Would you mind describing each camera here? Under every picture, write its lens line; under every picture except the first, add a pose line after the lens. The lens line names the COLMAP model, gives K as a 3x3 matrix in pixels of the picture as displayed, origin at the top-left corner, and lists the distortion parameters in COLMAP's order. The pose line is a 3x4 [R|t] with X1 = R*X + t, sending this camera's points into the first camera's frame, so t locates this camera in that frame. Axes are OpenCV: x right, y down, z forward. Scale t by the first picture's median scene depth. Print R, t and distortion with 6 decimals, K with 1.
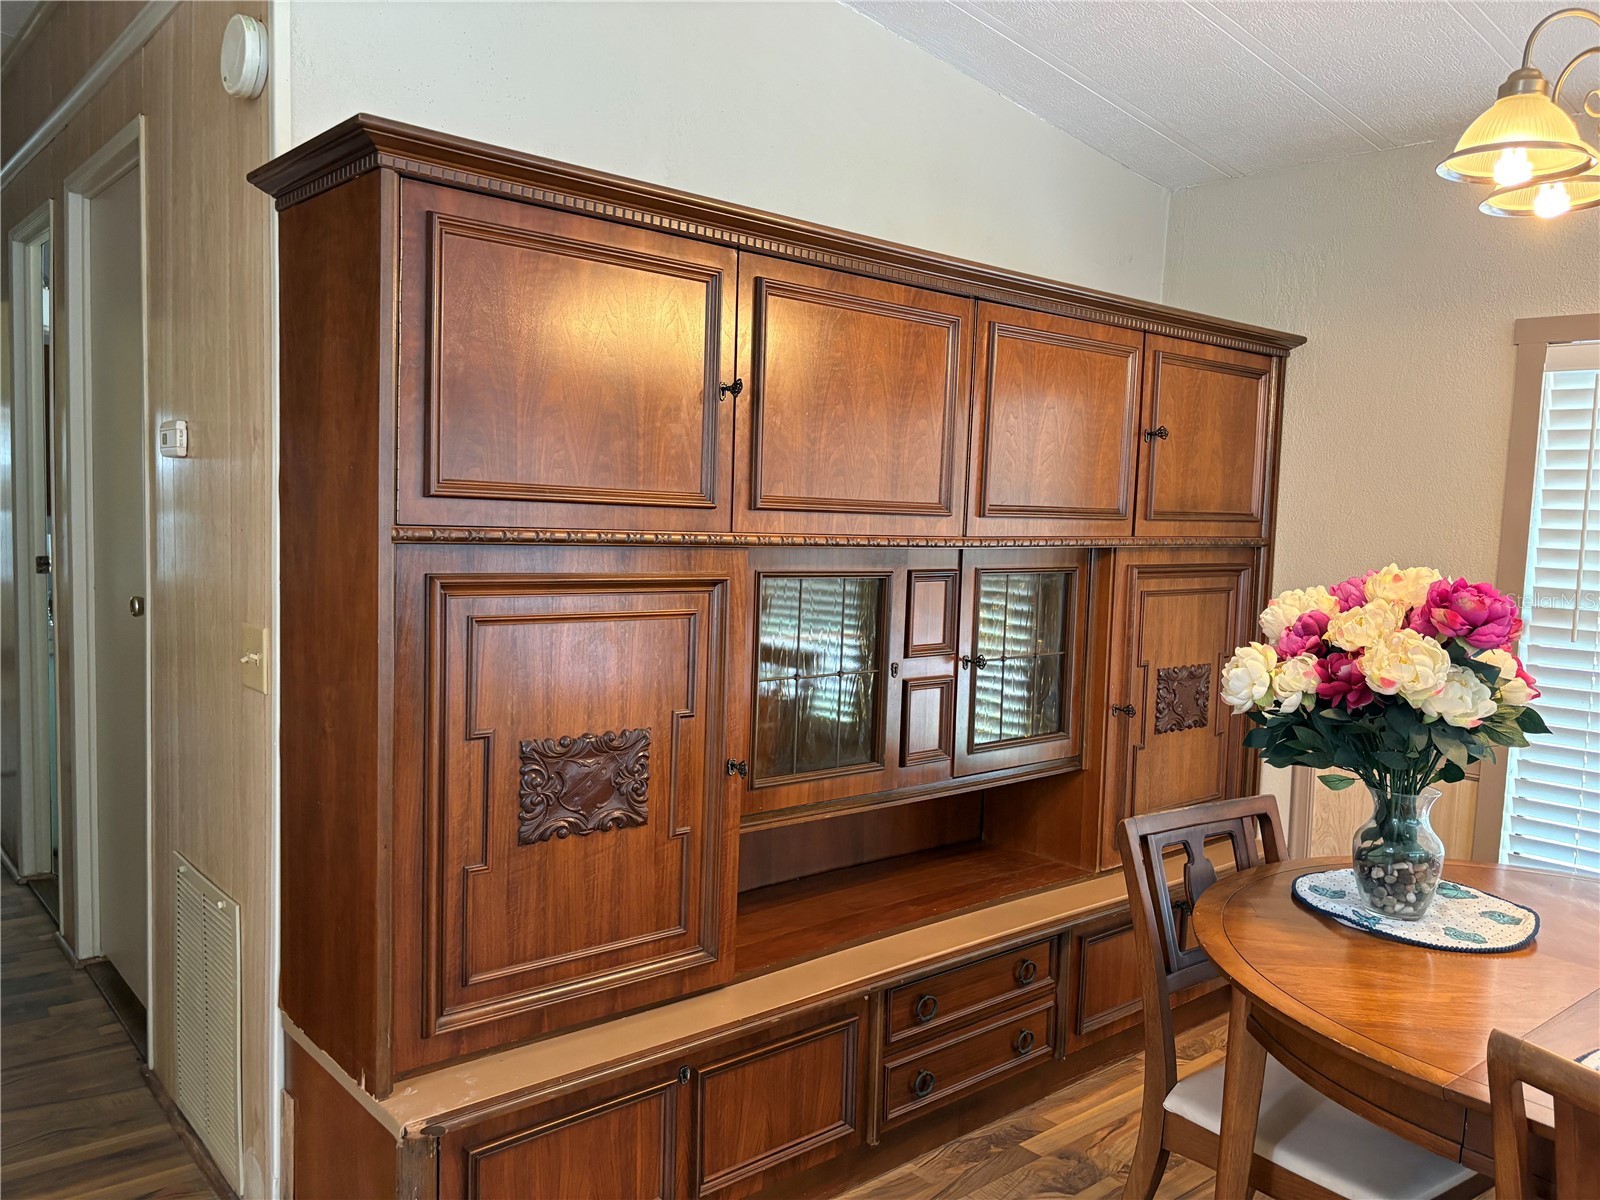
lens RADIAL K [[1217.0, 0, 799.6], [0, 1217.0, 596.8], [0, 0, 1]] dist [0.056763, -0.056152]
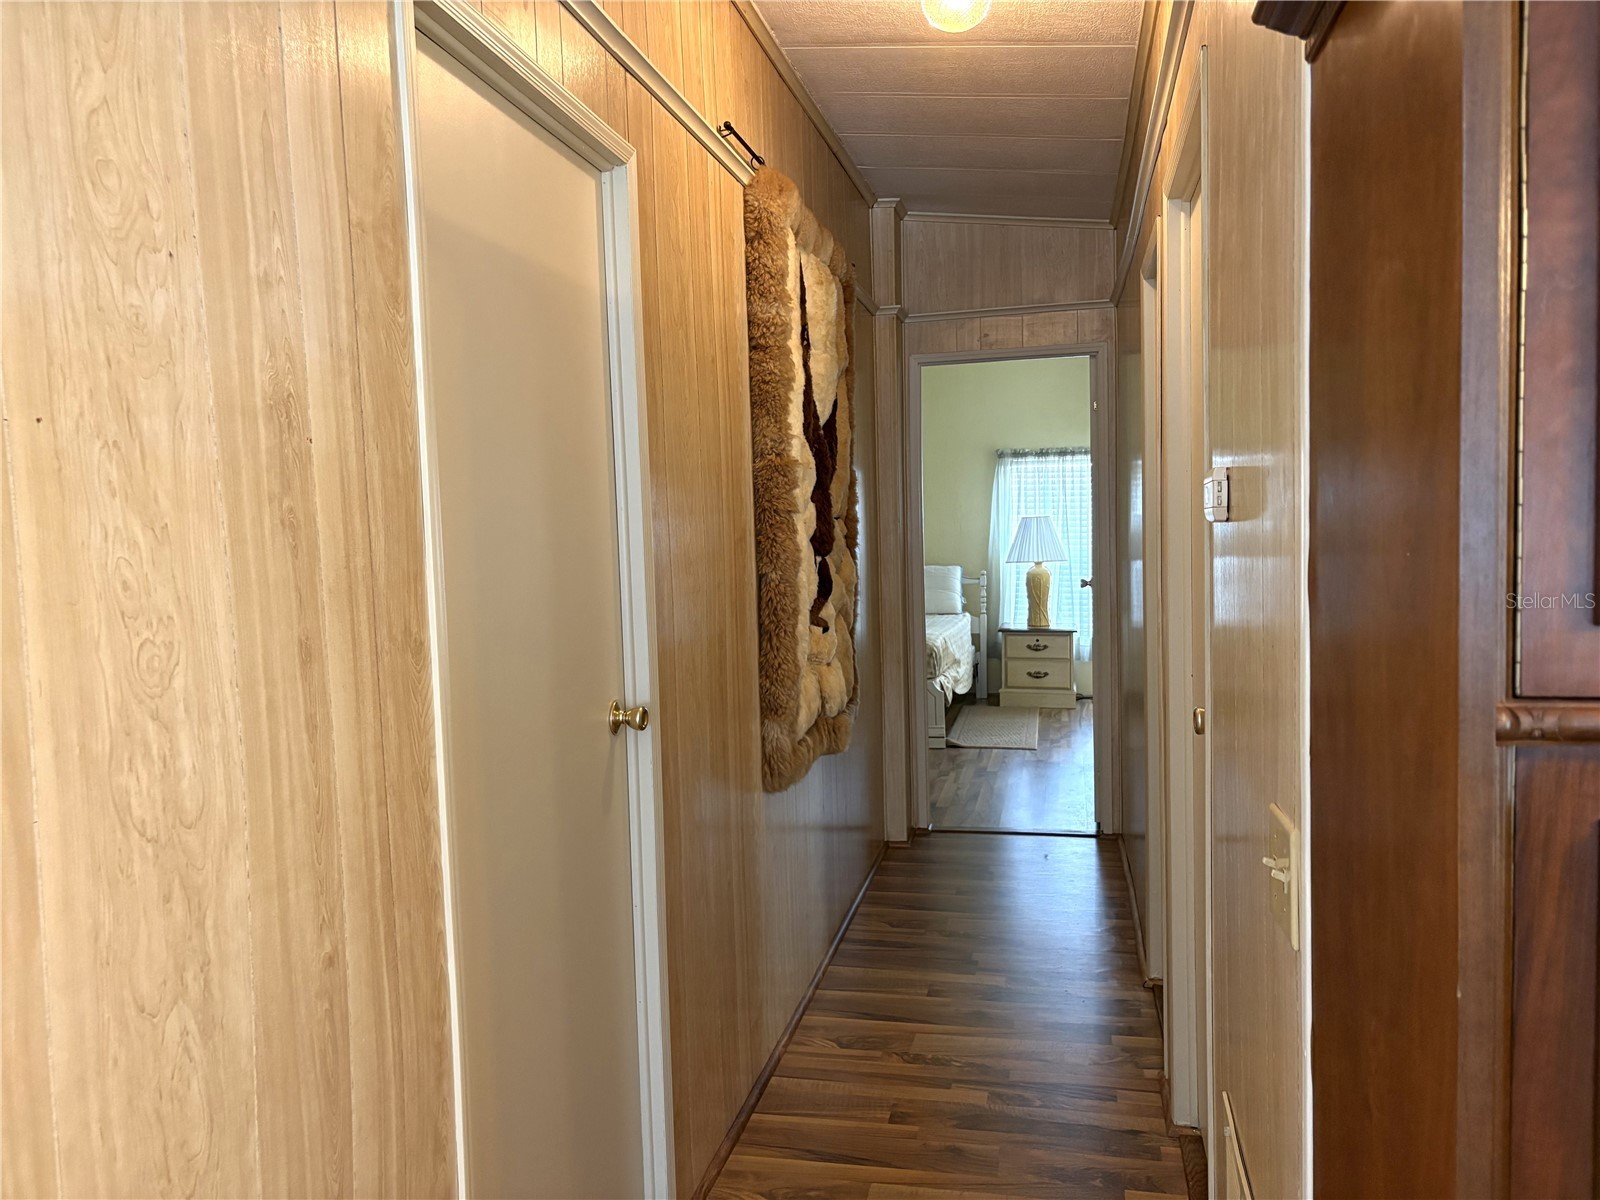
lens RADIAL K [[1217.0, 0, 798.6], [0, 1217.0, 602.1], [0, 0, 1]] dist [0.056763, -0.056152]
pose [[0.598588, 0.004719, -0.801043, -0.110153], [-0.019989, 0.999759, -0.009047, -0.059959], [0.800808, 0.021428, 0.598538, 0.425562]]
